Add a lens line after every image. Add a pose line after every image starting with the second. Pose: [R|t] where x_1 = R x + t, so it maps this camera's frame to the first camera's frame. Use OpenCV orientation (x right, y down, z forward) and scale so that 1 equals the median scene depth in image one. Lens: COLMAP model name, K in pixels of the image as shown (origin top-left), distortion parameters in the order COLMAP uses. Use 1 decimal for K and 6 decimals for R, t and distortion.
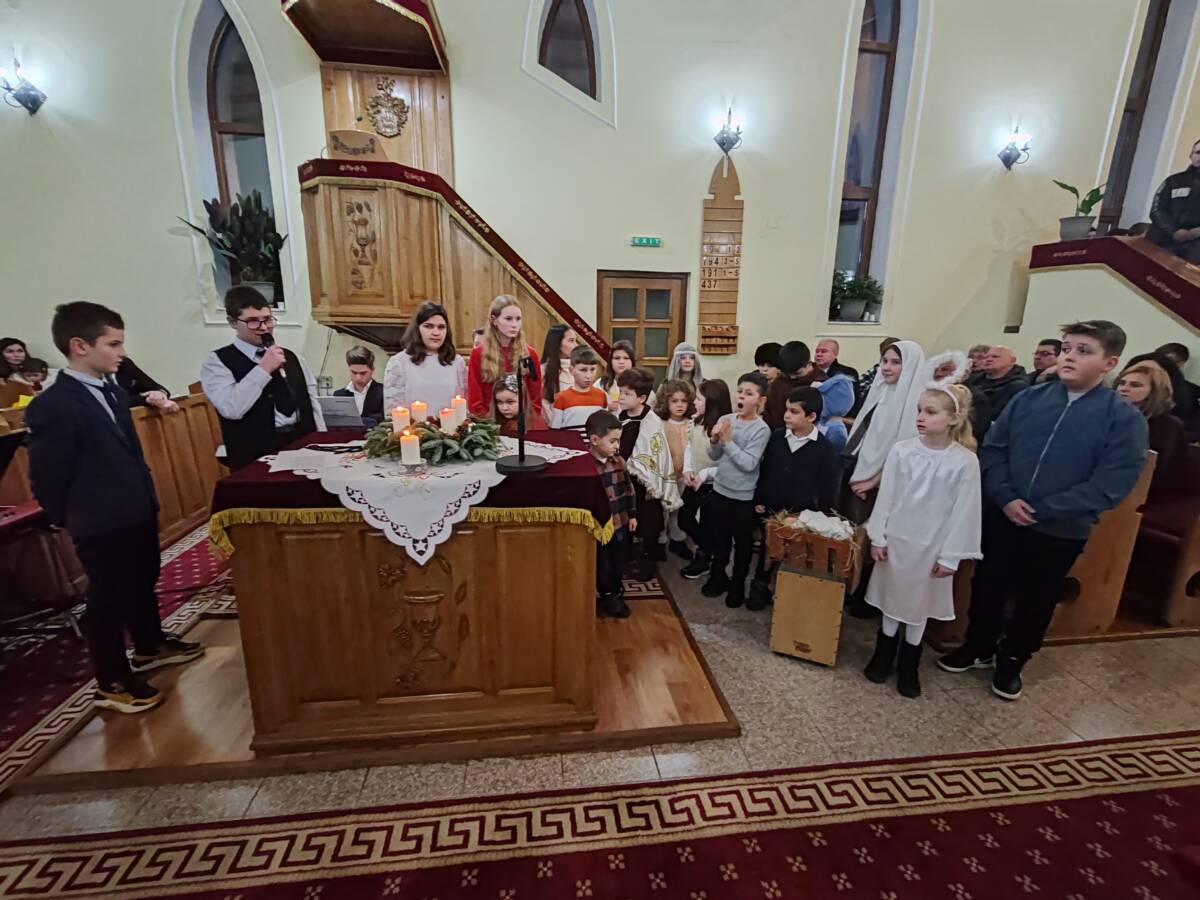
lens RADIAL K [[540.1, 0, 593.6], [0, 540.1, 448.0], [0, 0, 1]] dist [-0.003970, 0.000714]
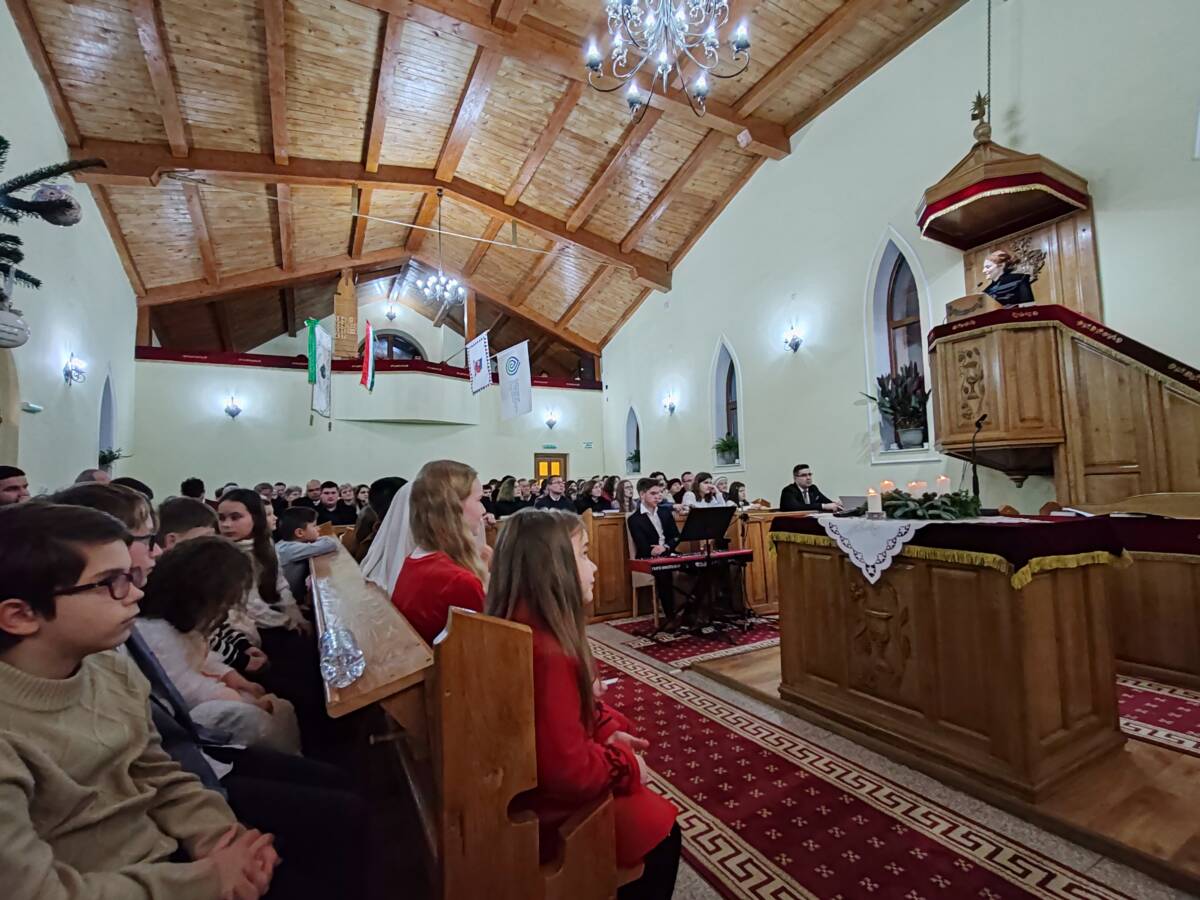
lens RADIAL K [[540.1, 0, 595.7], [0, 540.1, 450.7], [0, 0, 1]] dist [-0.003970, 0.000714]
pose [[0.355376, -0.093503, -0.930035, 0.709391], [-0.190630, 0.966822, -0.170043, 0.238920], [0.915078, 0.237722, 0.325761, -0.182067]]
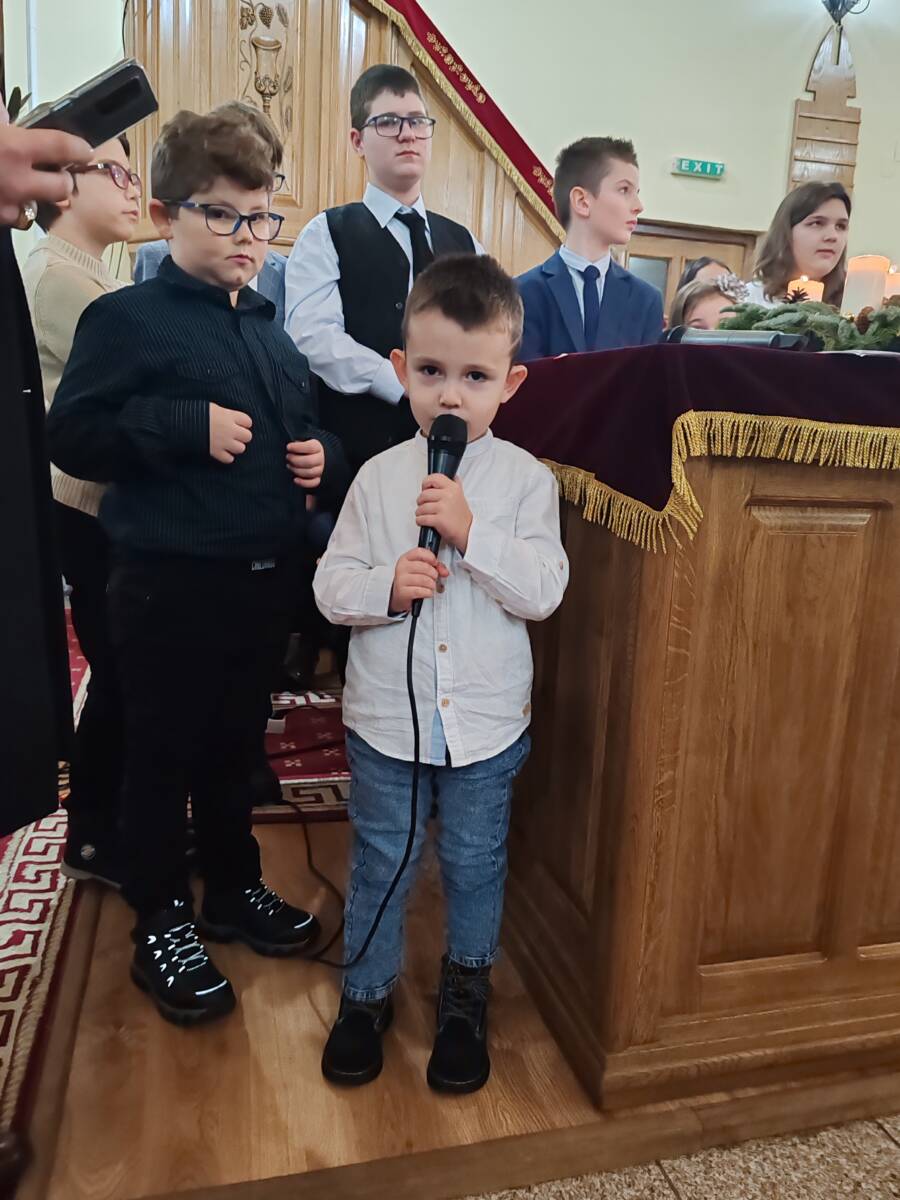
lens RADIAL K [[918.6, 0, 411.0], [0, 918.6, 600.3], [0, 0, 1]] dist [0.015134, -0.016389]
pose [[0.989684, 0.000467, 0.143268, -0.837966], [0.005277, 0.999197, -0.039710, 0.230159], [-0.143172, 0.040056, 0.988887, 0.352975]]
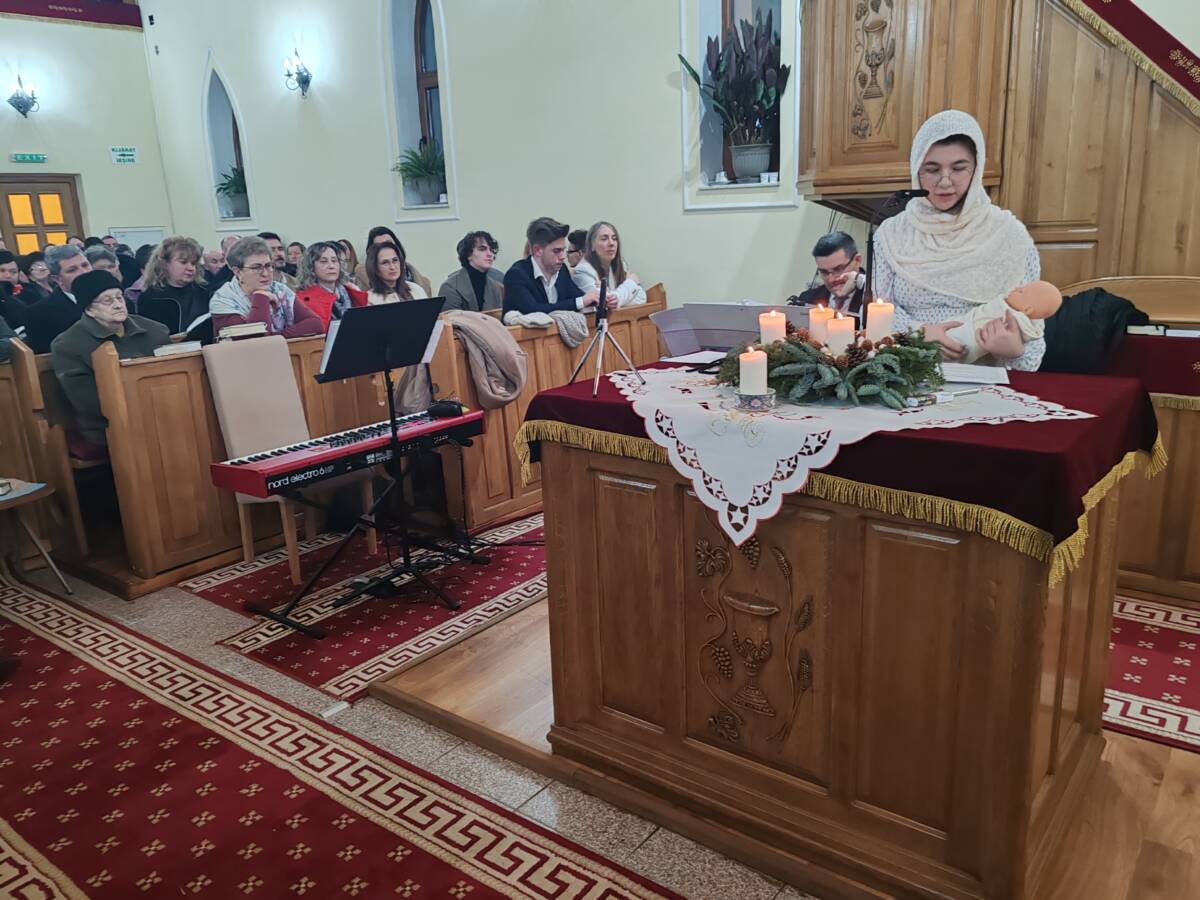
lens RADIAL K [[918.6, 0, 601.0], [0, 918.6, 449.1], [0, 0, 1]] dist [0.015134, -0.016389]
pose [[0.703319, 0.131915, -0.698527, 0.291544], [-0.112146, 0.990916, 0.074217, 0.029973], [0.701972, 0.026139, 0.711724, 0.087110]]
